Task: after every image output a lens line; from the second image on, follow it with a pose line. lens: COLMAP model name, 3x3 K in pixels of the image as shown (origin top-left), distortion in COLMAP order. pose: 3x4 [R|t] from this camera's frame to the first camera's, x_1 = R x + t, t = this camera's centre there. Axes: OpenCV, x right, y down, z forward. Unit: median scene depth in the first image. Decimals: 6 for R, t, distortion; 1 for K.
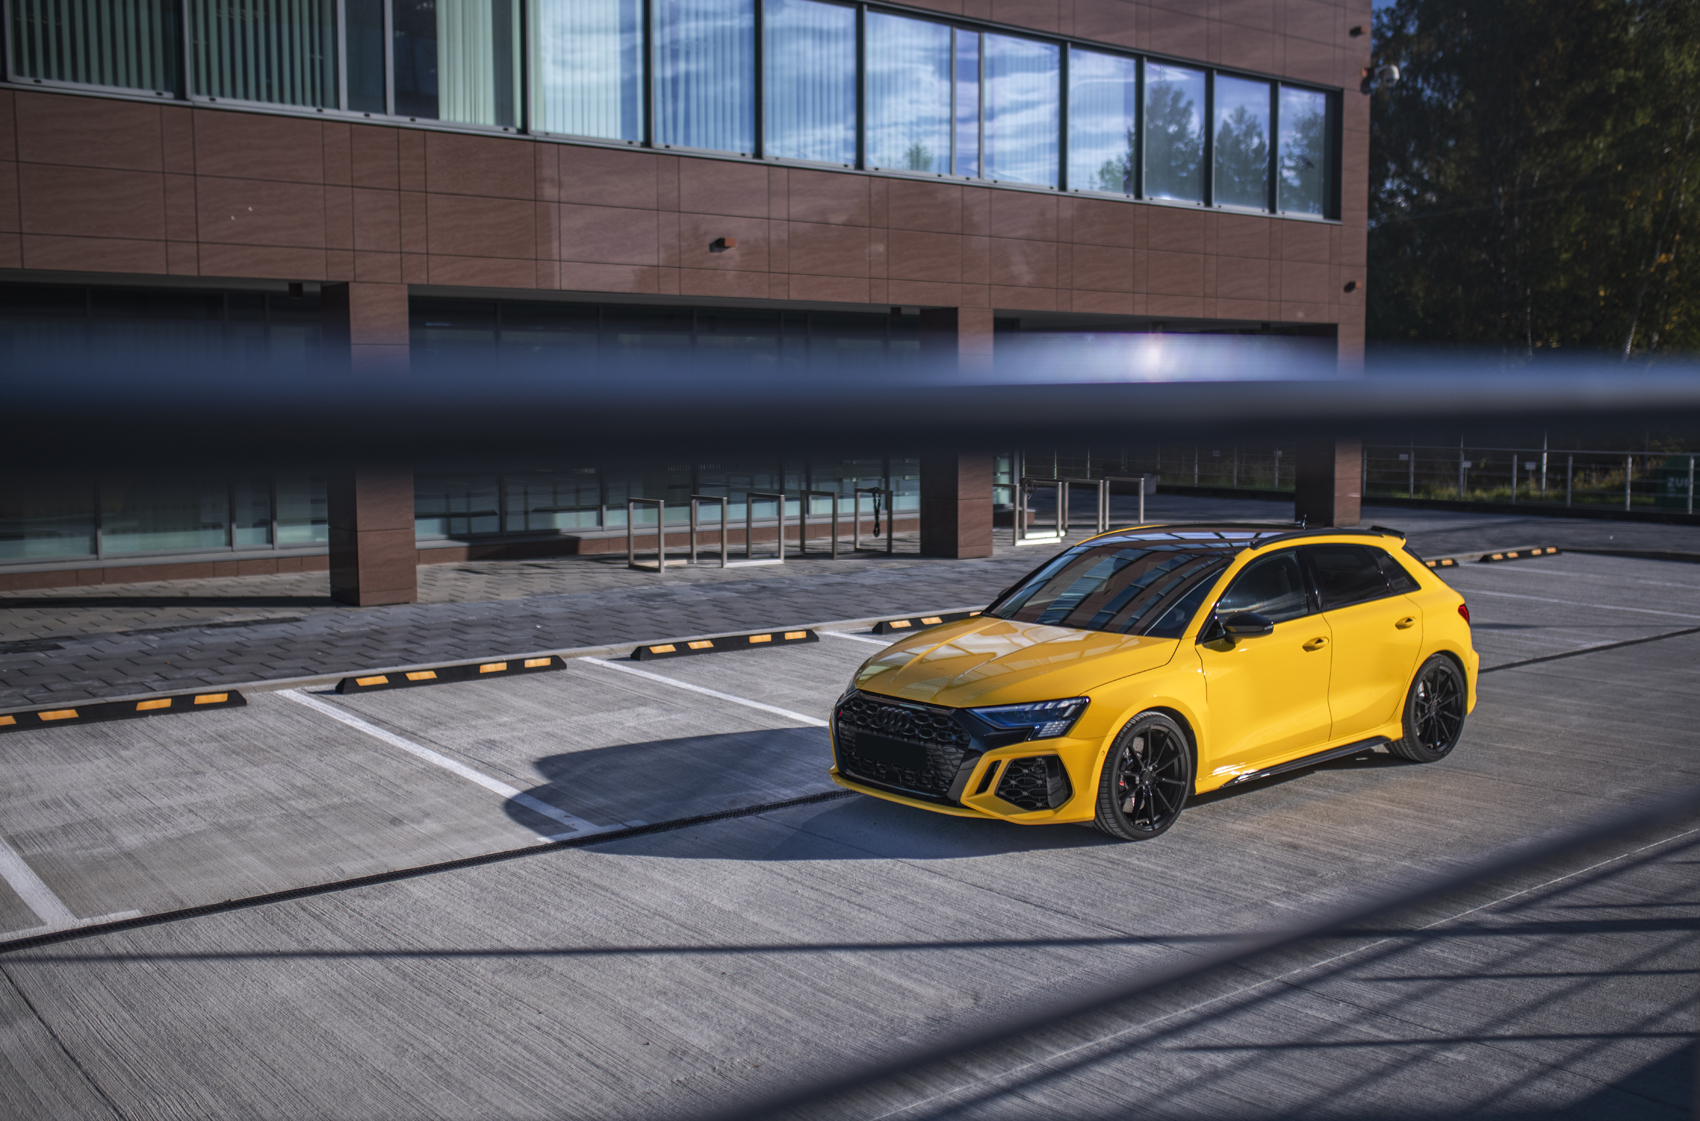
lens RADIAL K [[1662.3, 0, 875.0], [0, 1662.3, 566.0], [0, 0, 1]] dist [-0.049009, 0.027771]
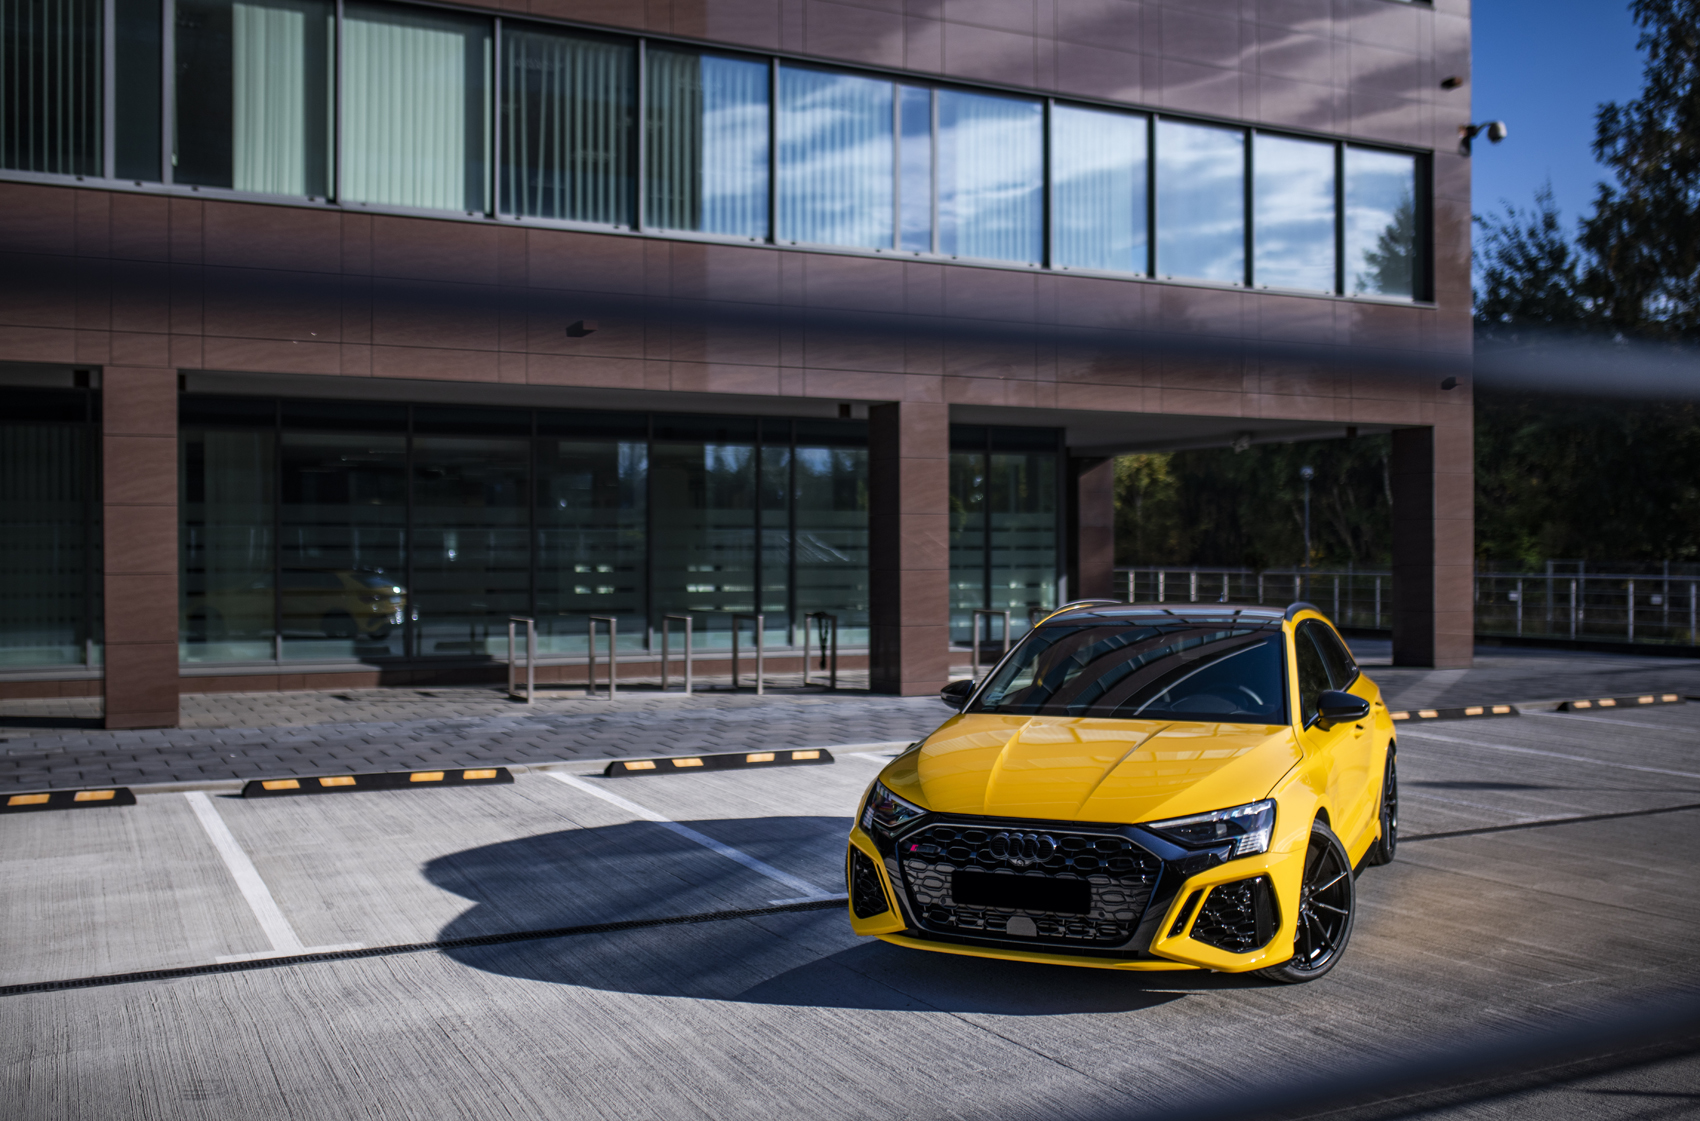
lens RADIAL K [[1651.5, 0, 850.0], [0, 1651.5, 560.5], [0, 0, 1]] dist [-0.066635, 0.111769]
pose [[0.978652, 0.002179, -0.205514, 0.256907], [-0.021693, 0.995453, -0.092748, 0.007122], [0.204377, 0.095226, 0.974249, 0.222479]]
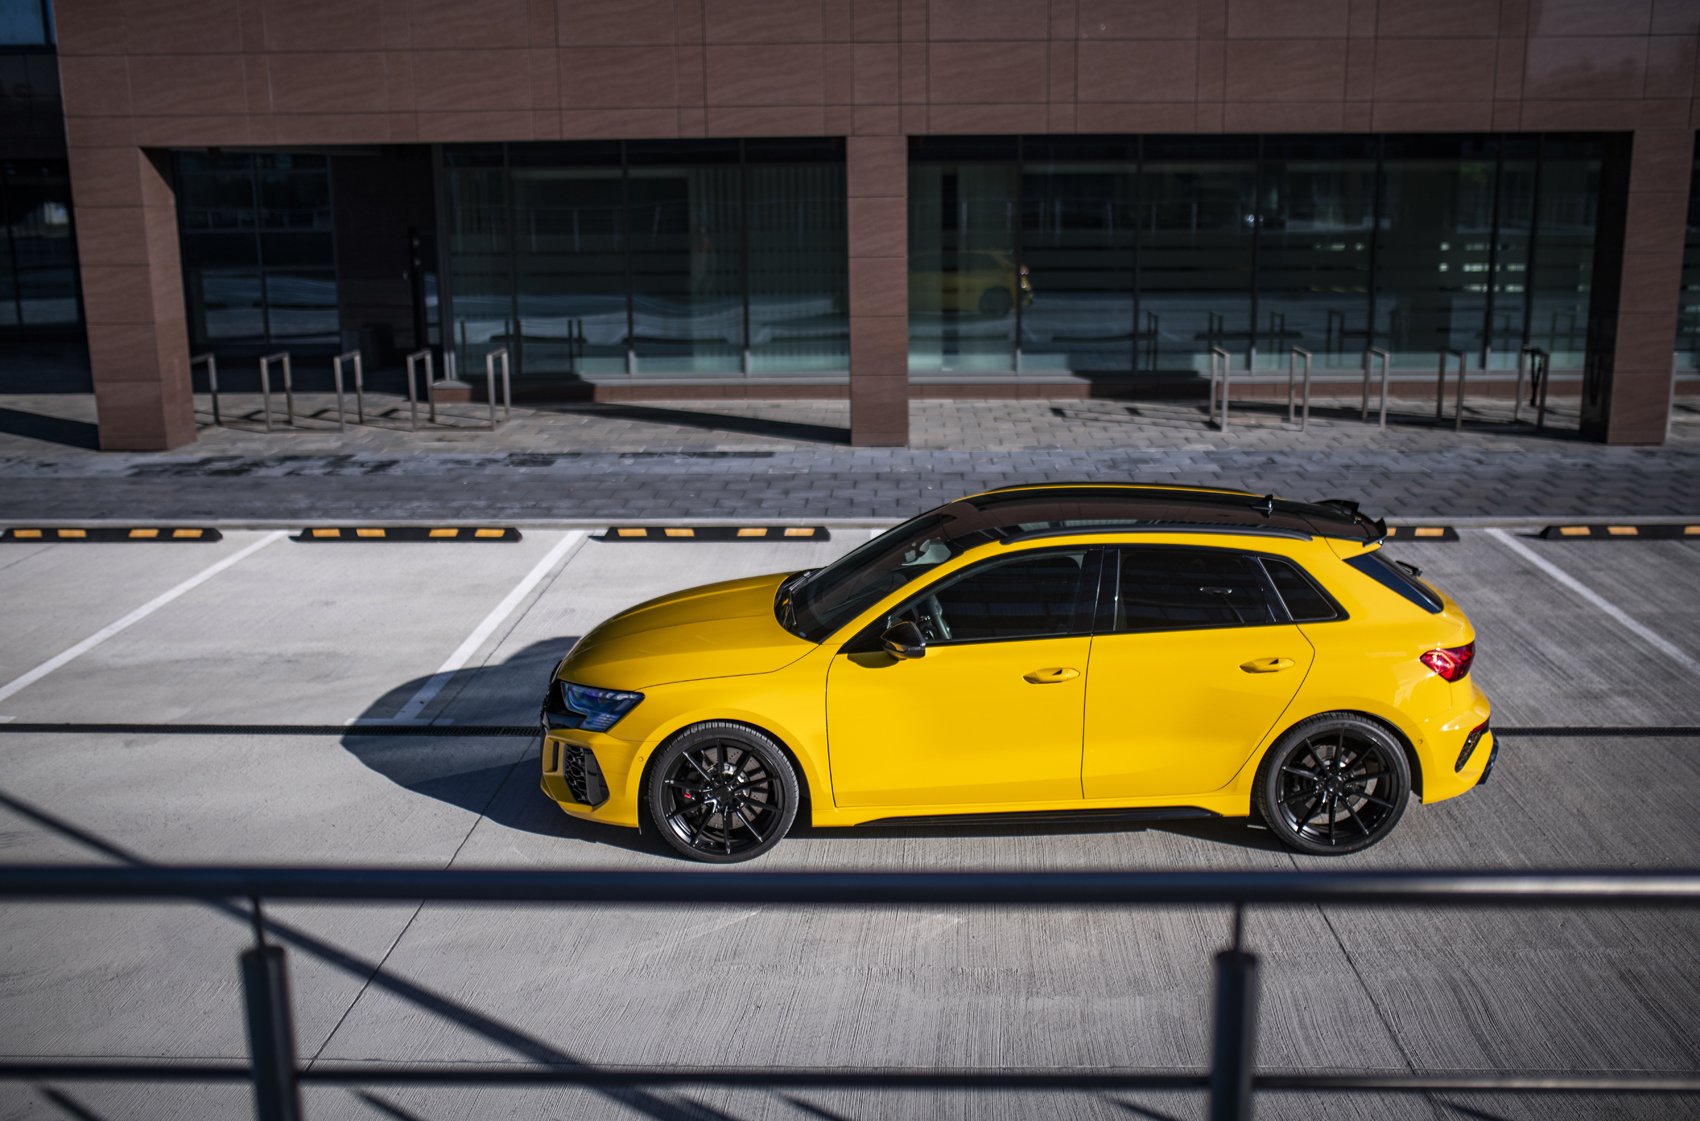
lens RADIAL K [[1642.7, 0, 853.2], [0, 1642.7, 552.7], [0, 0, 1]] dist [-0.066813, 0.086895]
pose [[0.757387, 0.140948, -0.637572, 0.372893], [-0.057412, 0.987018, 0.149998, -0.066115], [0.650437, -0.077002, 0.755647, 0.198432]]
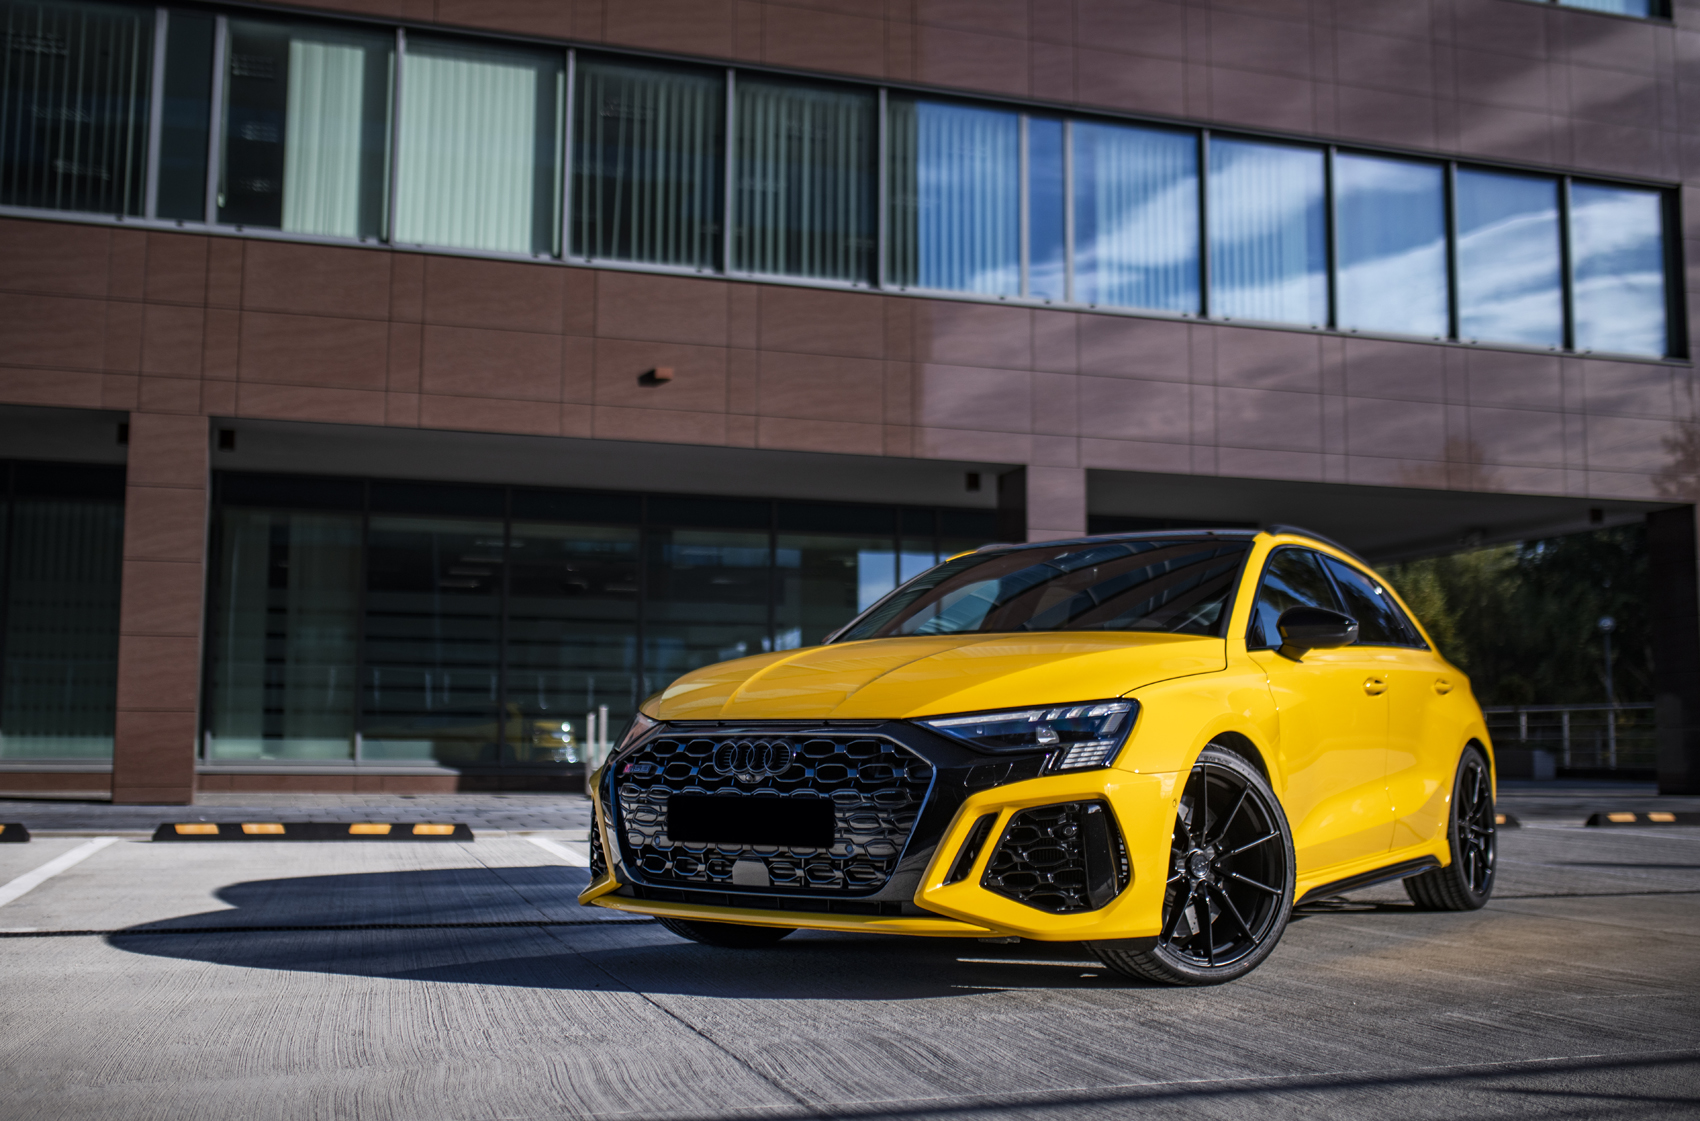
lens RADIAL K [[1728.9, 0, 853.5], [0, 1728.9, 556.6], [0, 0, 1]] dist [-0.068098, 0.105290]
pose [[0.933167, -0.030021, -0.358187, 0.327935], [-0.044815, 0.979013, -0.198808, 0.056325], [0.356638, 0.201573, 0.912238, 0.345095]]
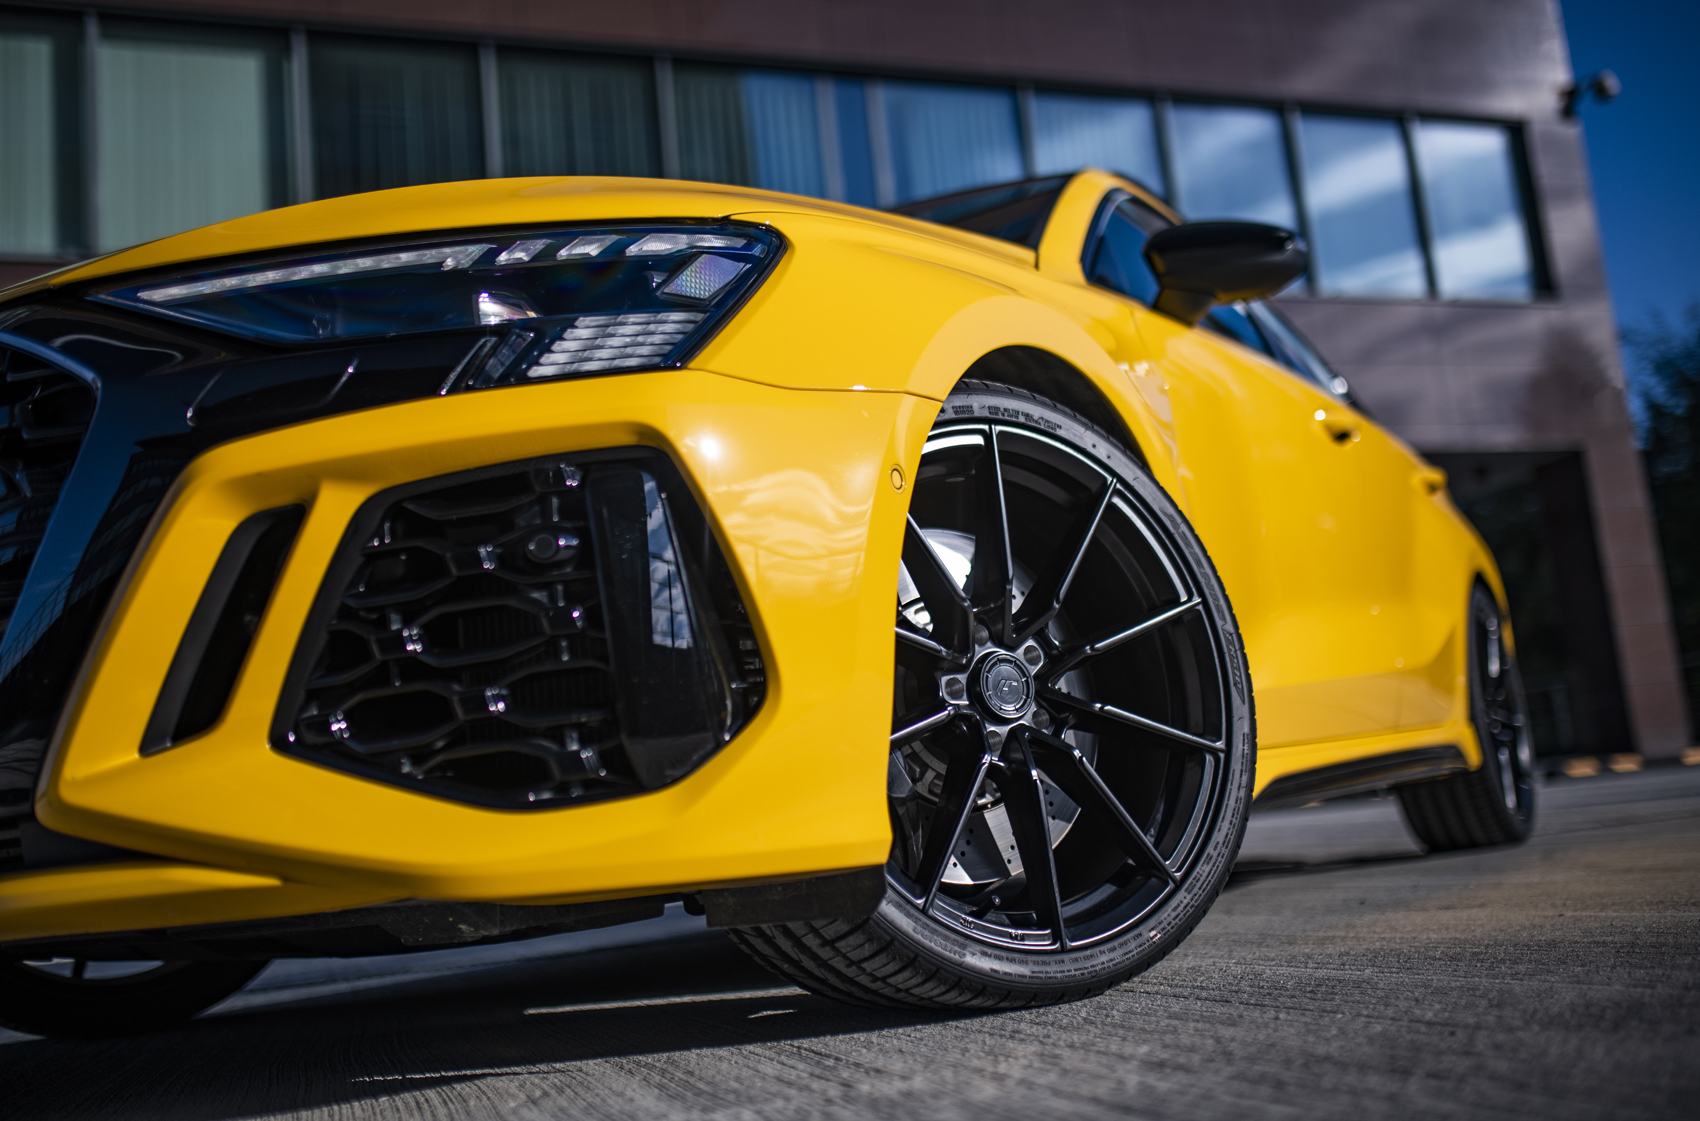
lens RADIAL K [[1619.6, 0, 850.0], [0, 1619.6, 560.5], [0, 0, 1]] dist [-0.035799, 0.013743]
pose [[0.943884, -0.139477, -0.299381, 0.301873], [0.062070, 0.965214, -0.253985, 0.064190], [0.324392, 0.221150, 0.919708, 0.525365]]
